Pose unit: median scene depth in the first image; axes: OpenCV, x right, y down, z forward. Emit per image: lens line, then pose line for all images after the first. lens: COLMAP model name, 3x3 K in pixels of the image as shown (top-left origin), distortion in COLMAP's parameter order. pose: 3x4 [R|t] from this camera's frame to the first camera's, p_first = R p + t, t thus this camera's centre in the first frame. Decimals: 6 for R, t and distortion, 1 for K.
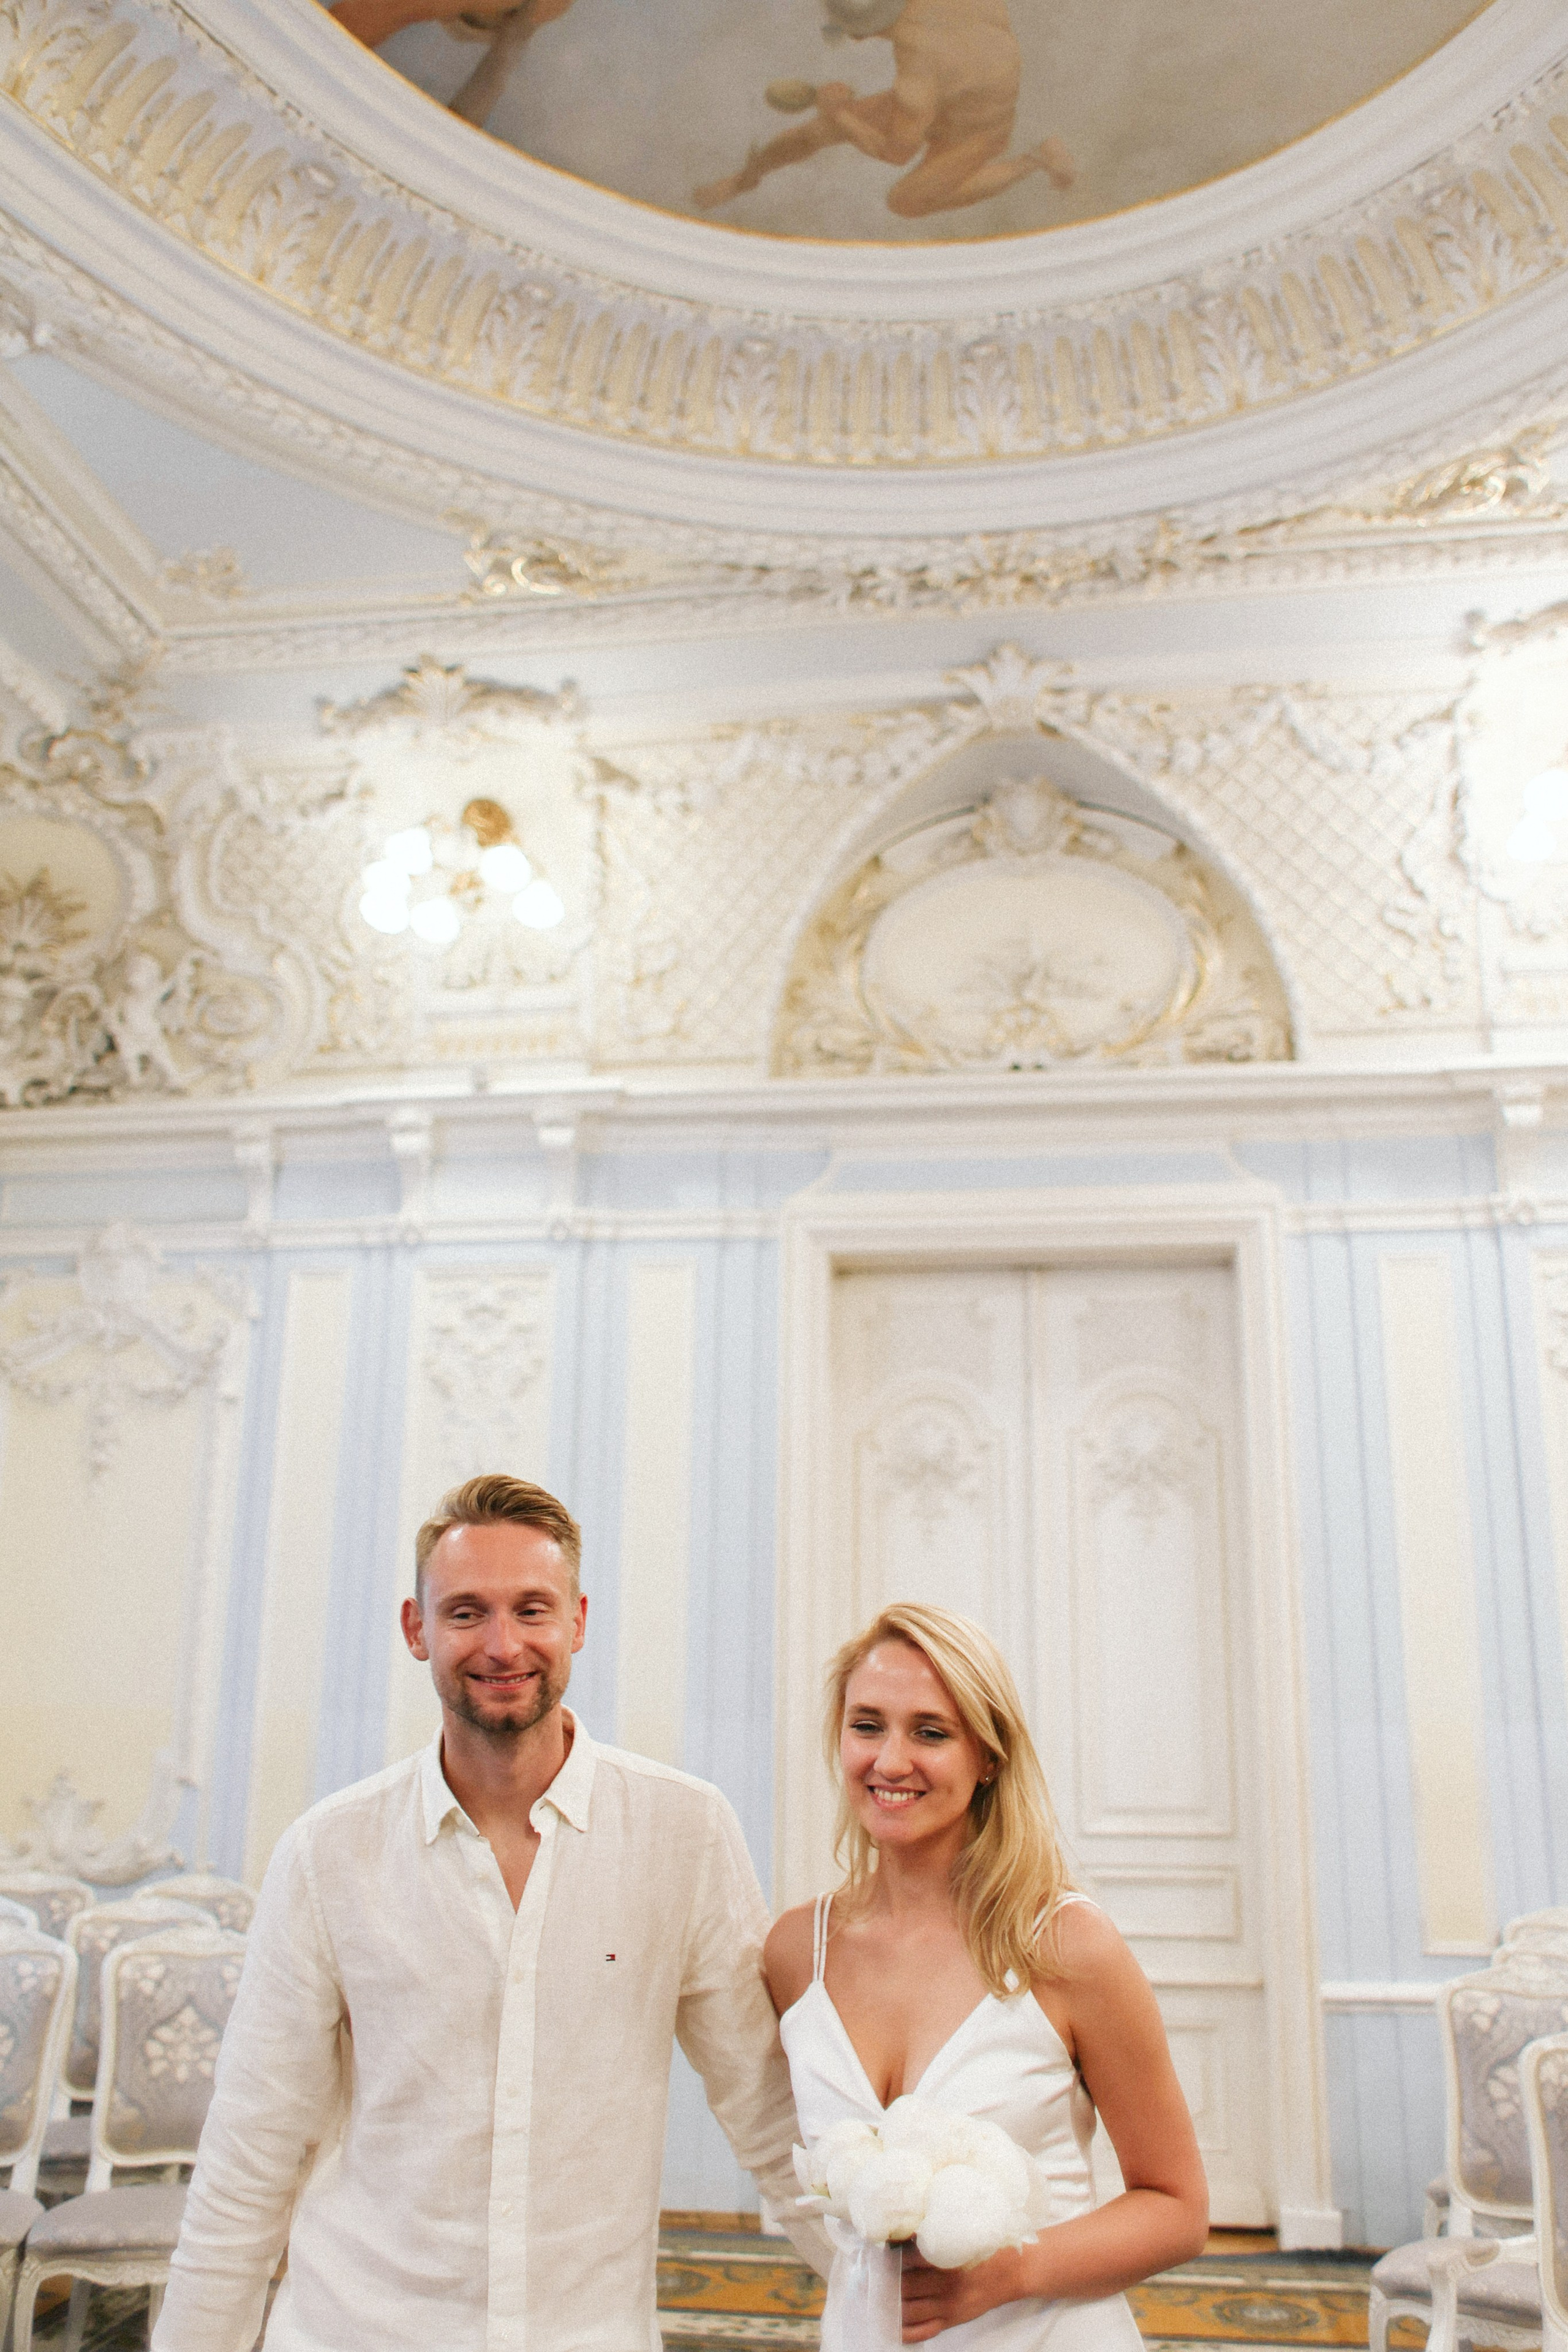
lens RADIAL K [[1892.8, 0, 784.2], [0, 1892.8, 1174.8], [0, 0, 1]] dist [-0.064773, 0.059798]
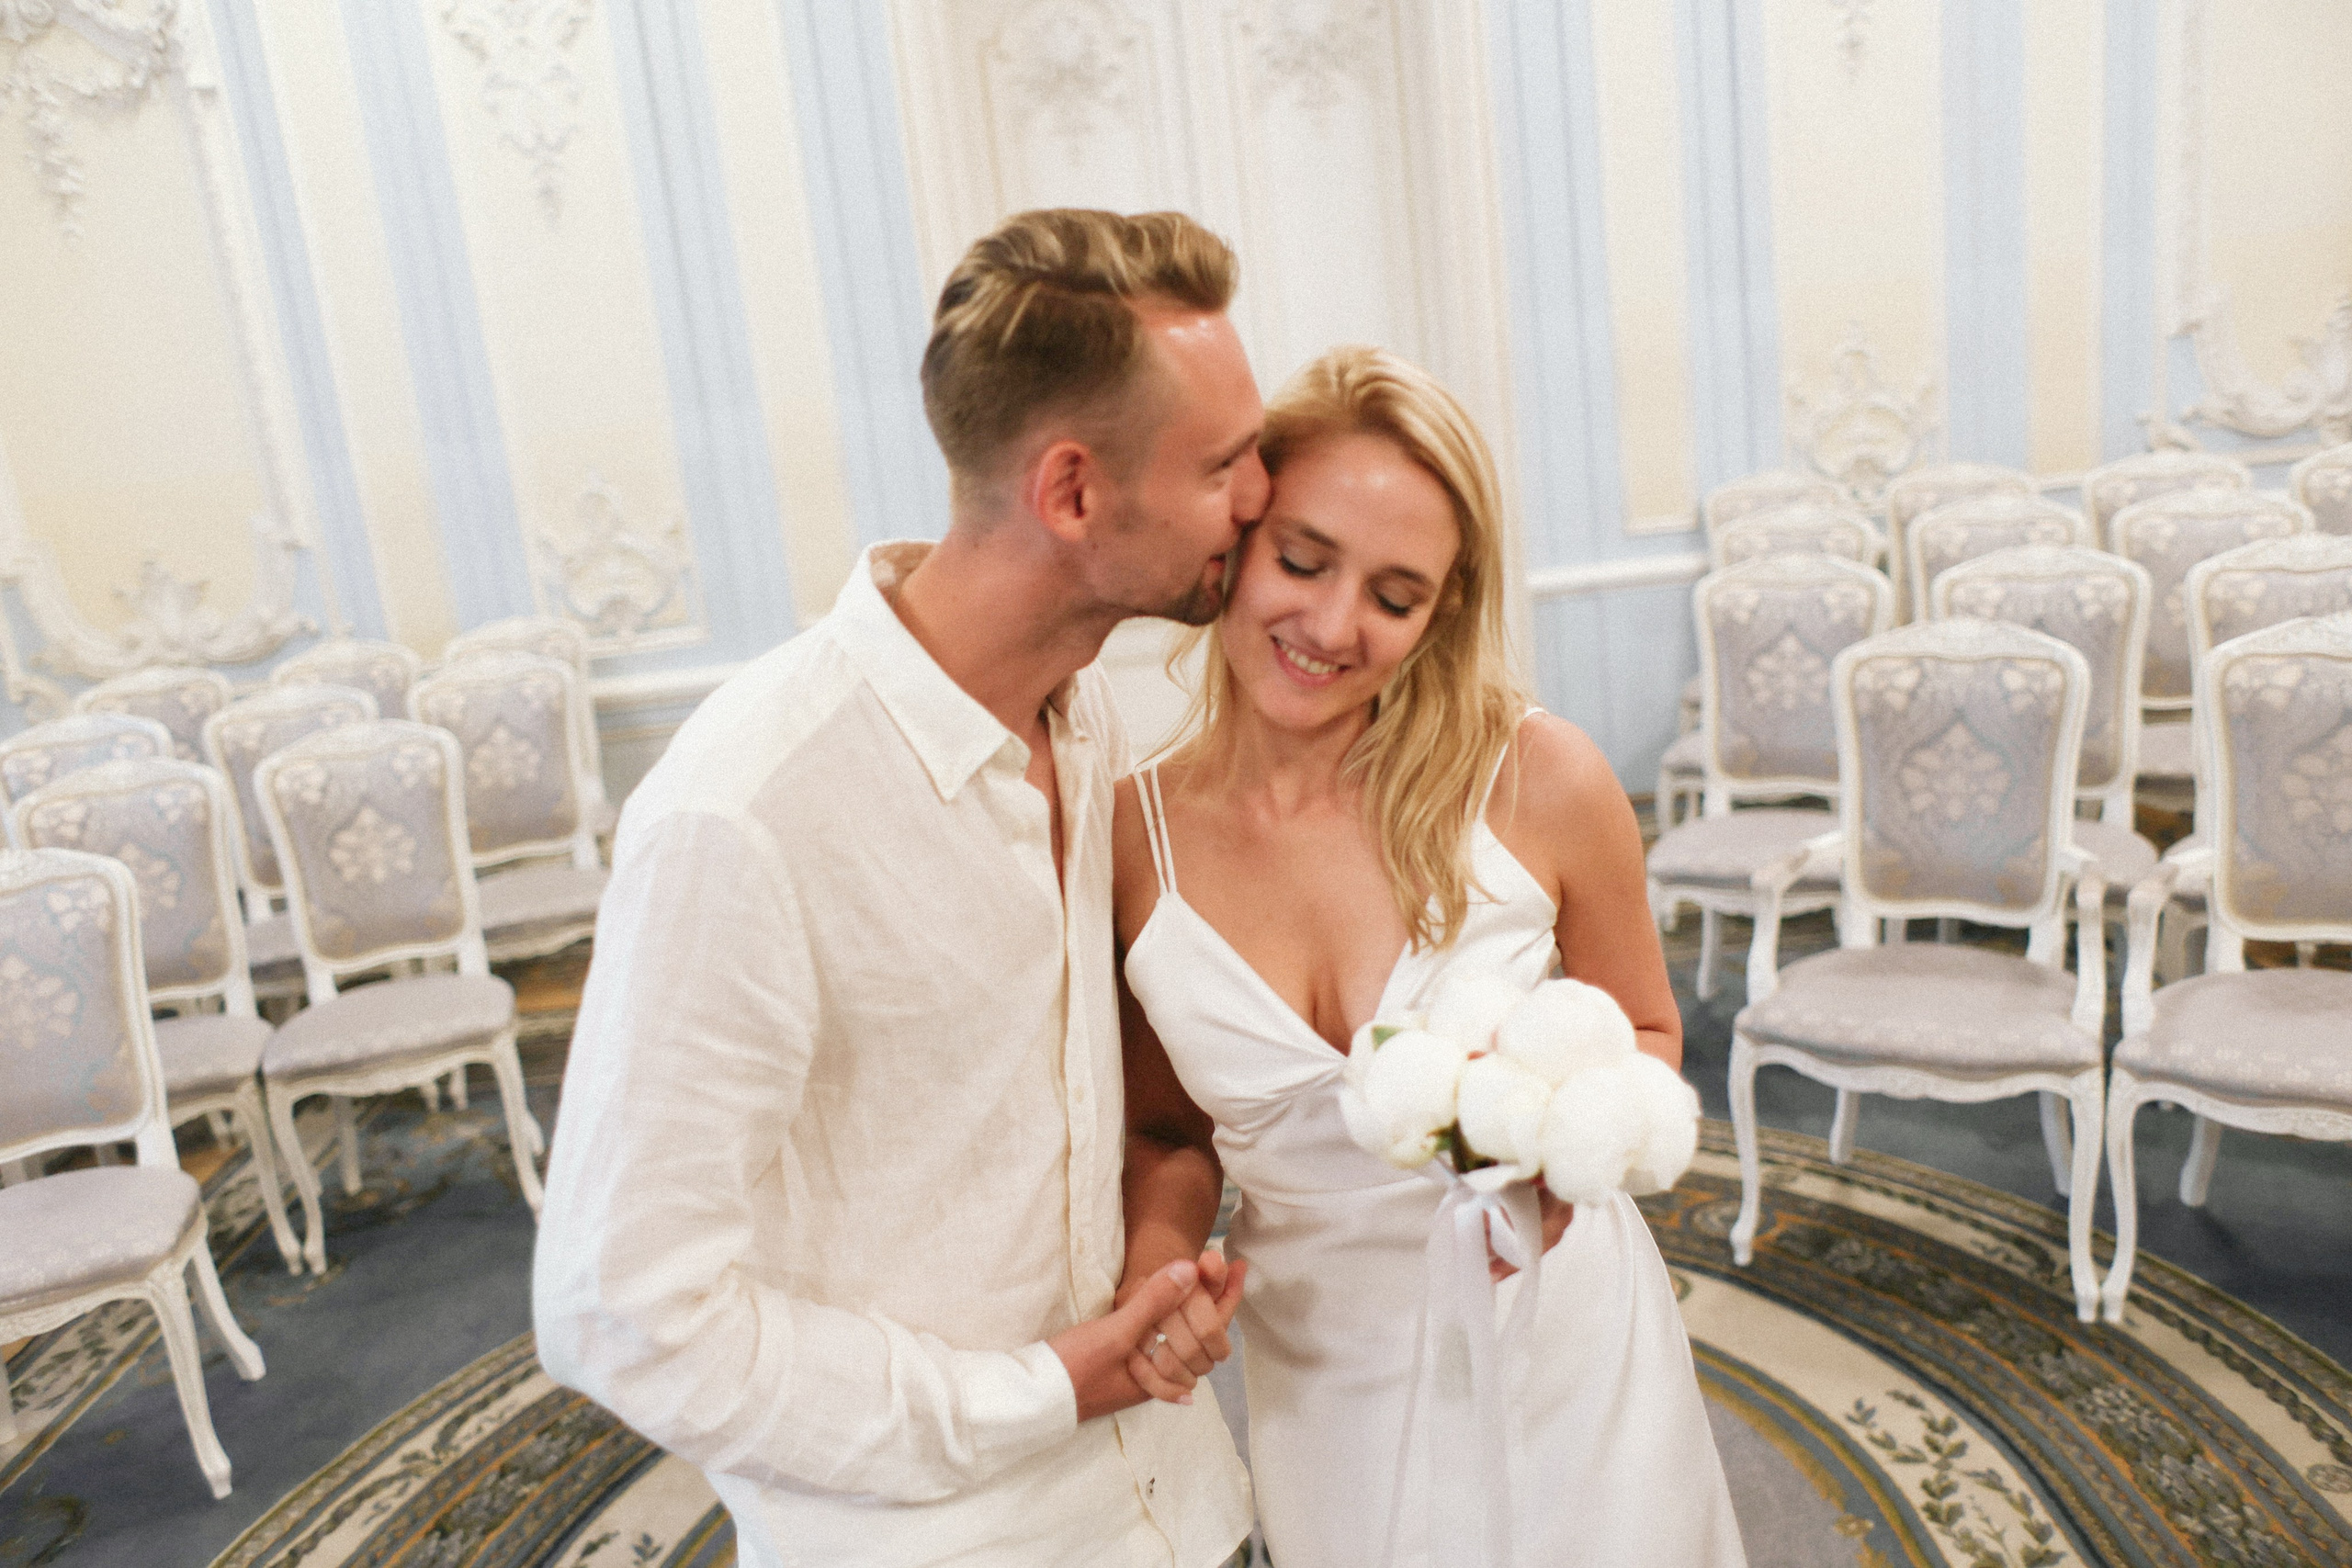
lens RADIAL K [[1892.6, 0, 1182.9], [0, 1892.6, 790.2], [0, 0, 1]] dist [-0.064773, 0.059798]
pose [[0.981481, -0.155283, 0.112173, -0.022235], [0.079300, 0.862399, 0.499980, 0.013207], [-0.174376, -0.481825, 0.858742, 0.106624]]
